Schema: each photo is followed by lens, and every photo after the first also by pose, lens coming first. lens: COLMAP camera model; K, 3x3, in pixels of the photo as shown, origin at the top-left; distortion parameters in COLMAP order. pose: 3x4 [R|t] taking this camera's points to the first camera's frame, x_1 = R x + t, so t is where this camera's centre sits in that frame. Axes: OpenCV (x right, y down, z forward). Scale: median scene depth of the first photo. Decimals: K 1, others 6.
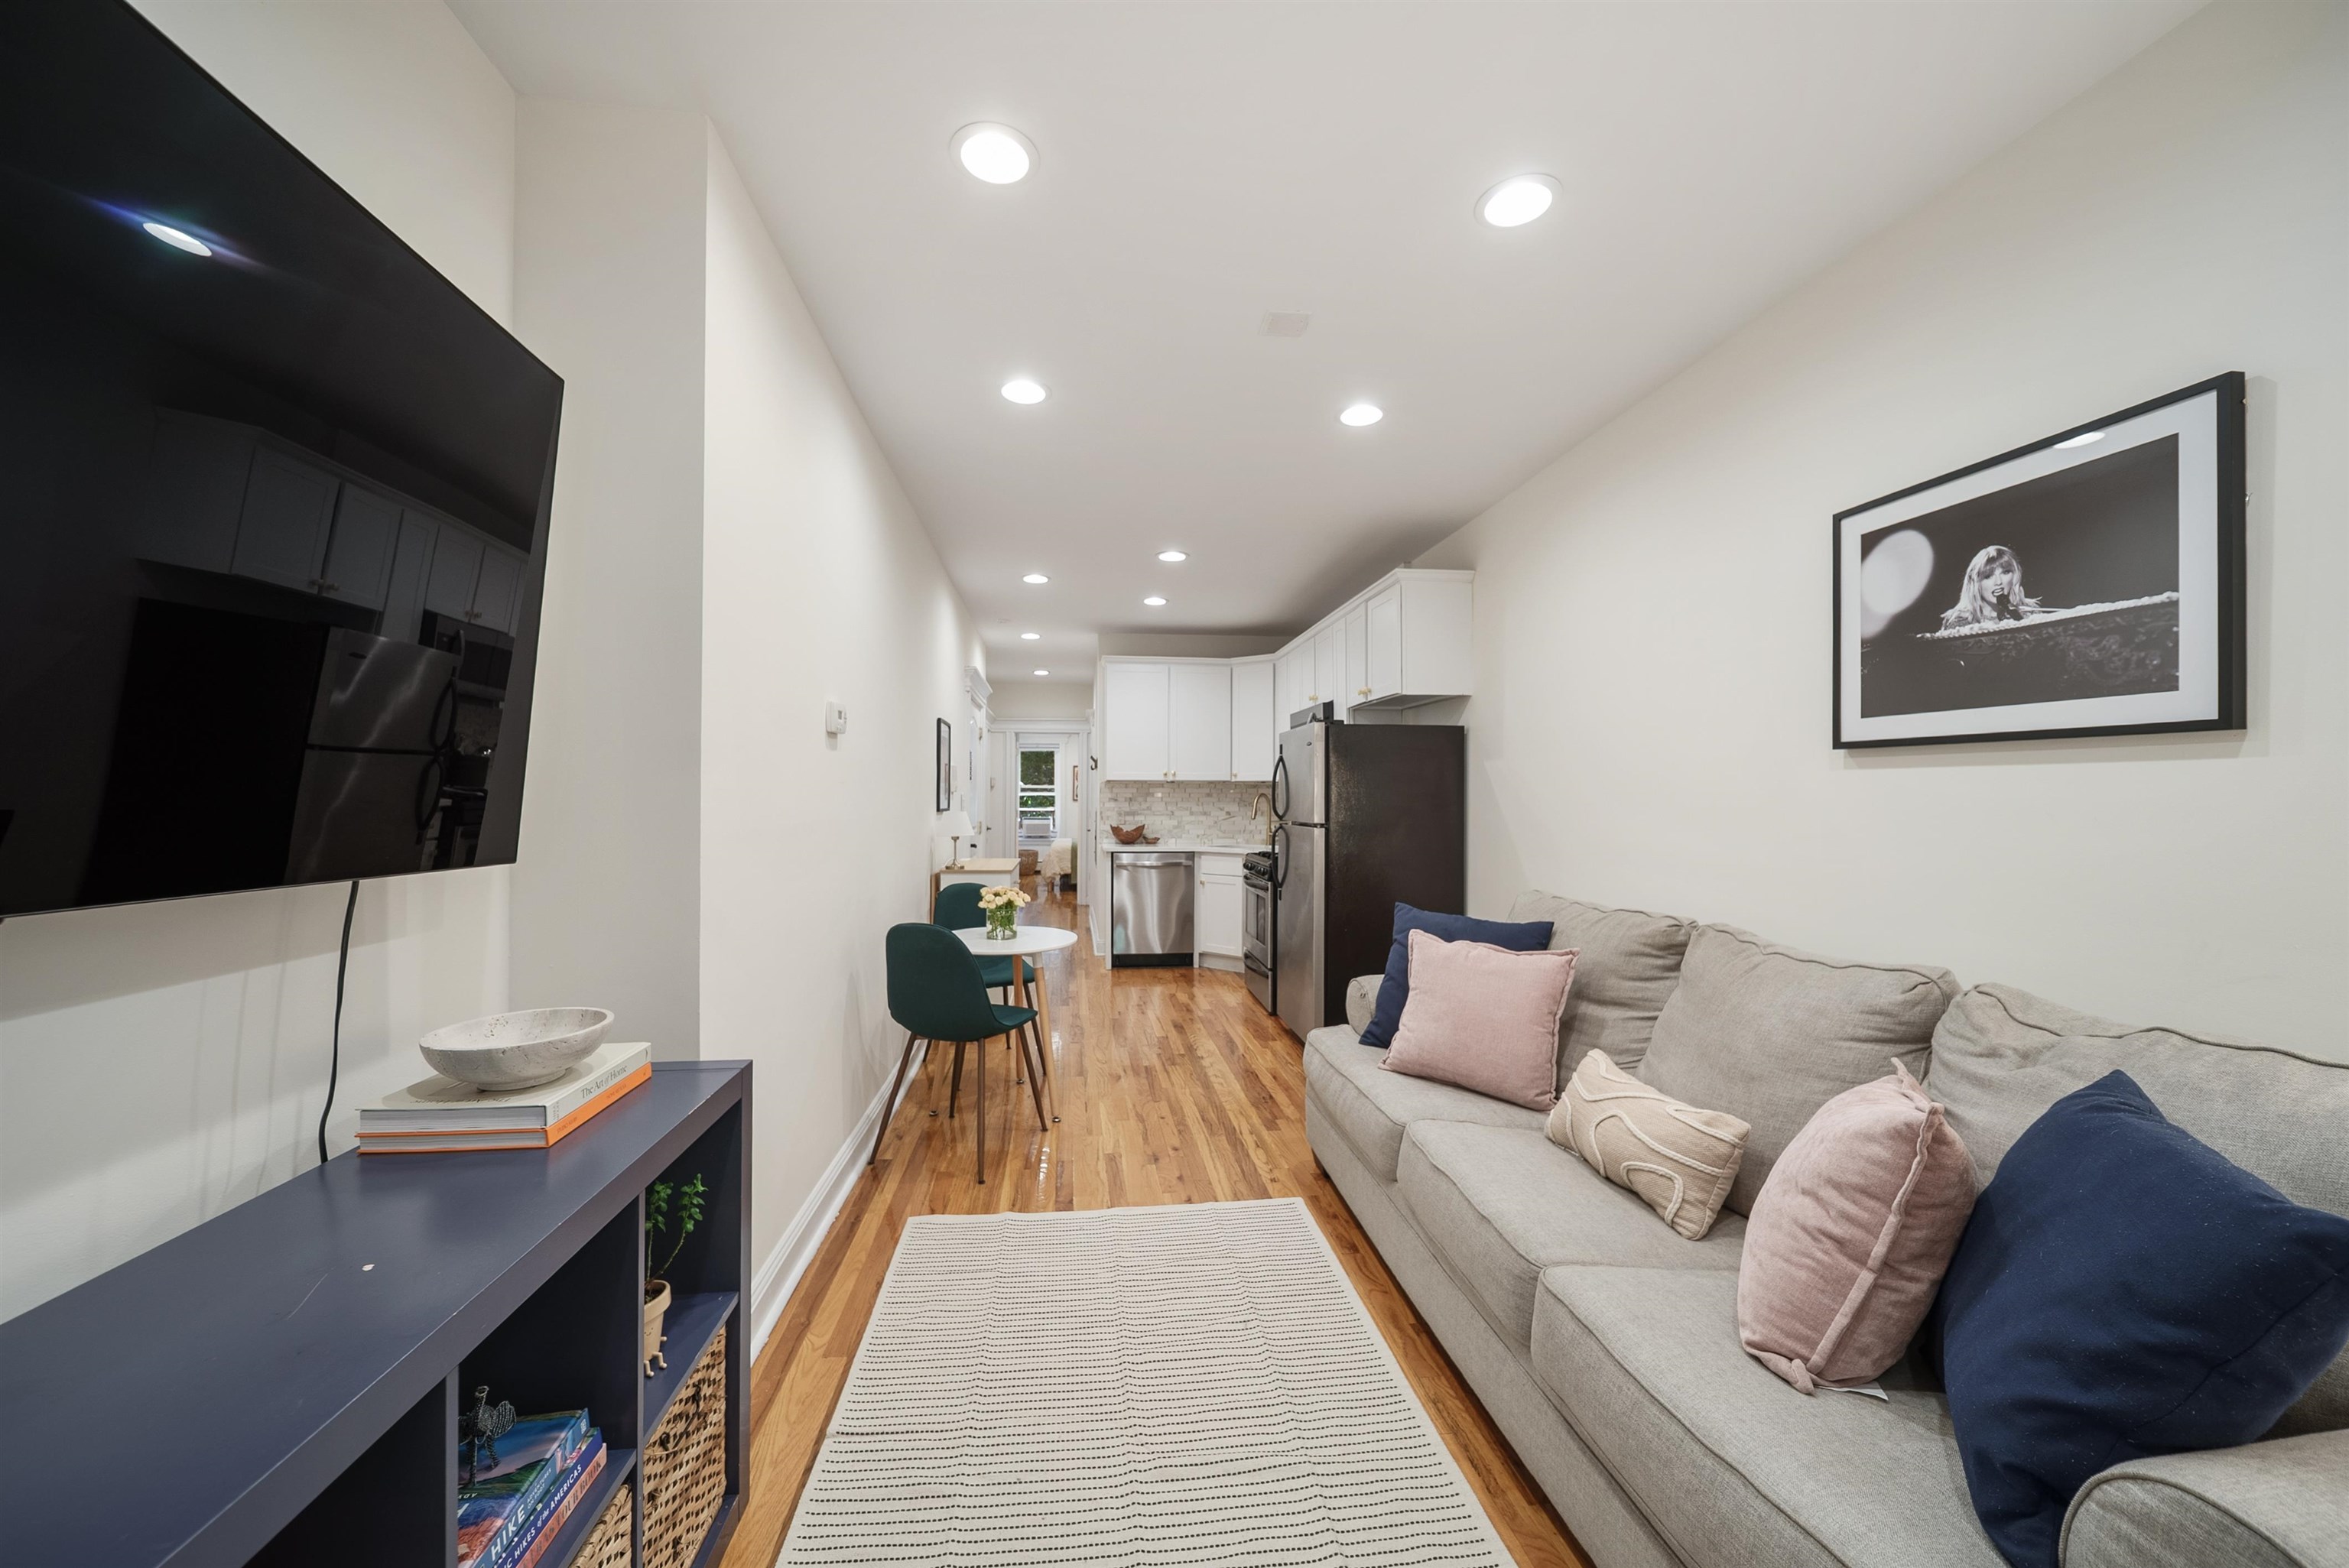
lens RADIAL K [[1030.6, 0, 1211.0], [0, 1030.6, 817.9], [0, 0, 1]] dist [0.000032, -0.000005]
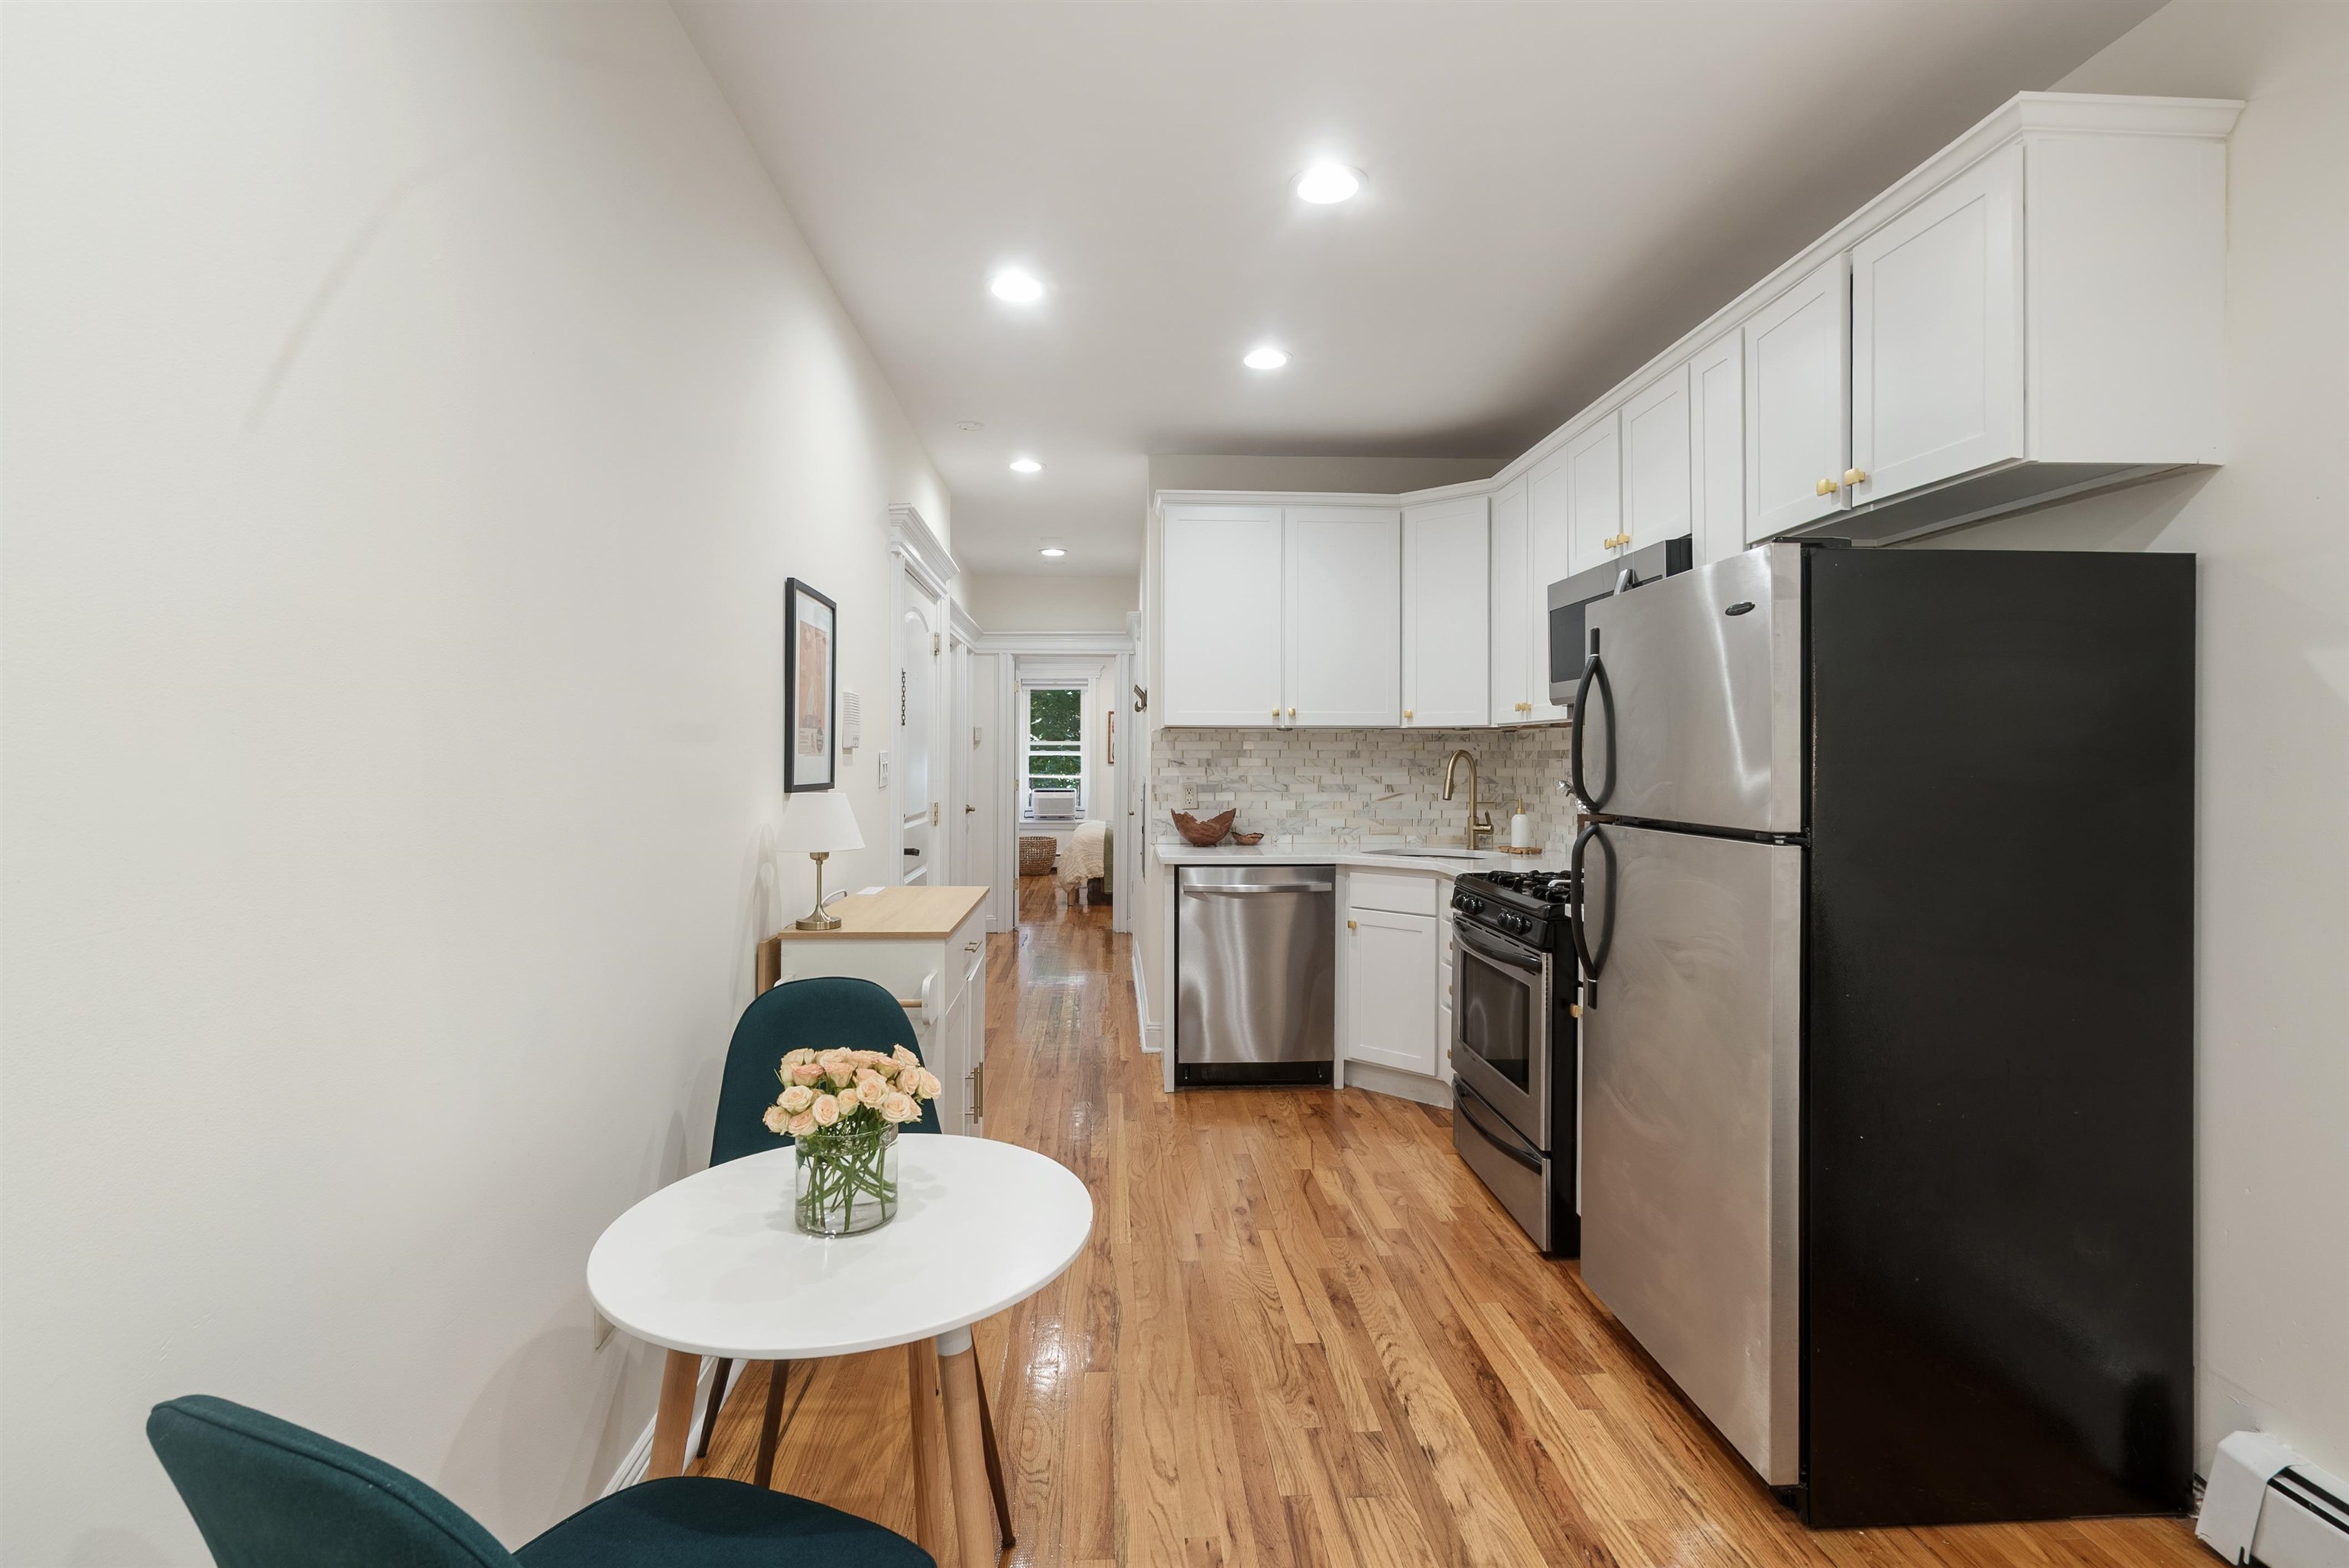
lens RADIAL K [[854.4, 0, 1179.6], [0, 854.4, 752.9], [0, 0, 1]] dist [-0.000367, -0.000012]
pose [[0.998013, -0.003203, -0.062920, -0.065681], [0.001526, 0.999643, -0.026683, -0.011158], [0.062983, 0.026534, 0.997662, 0.558979]]
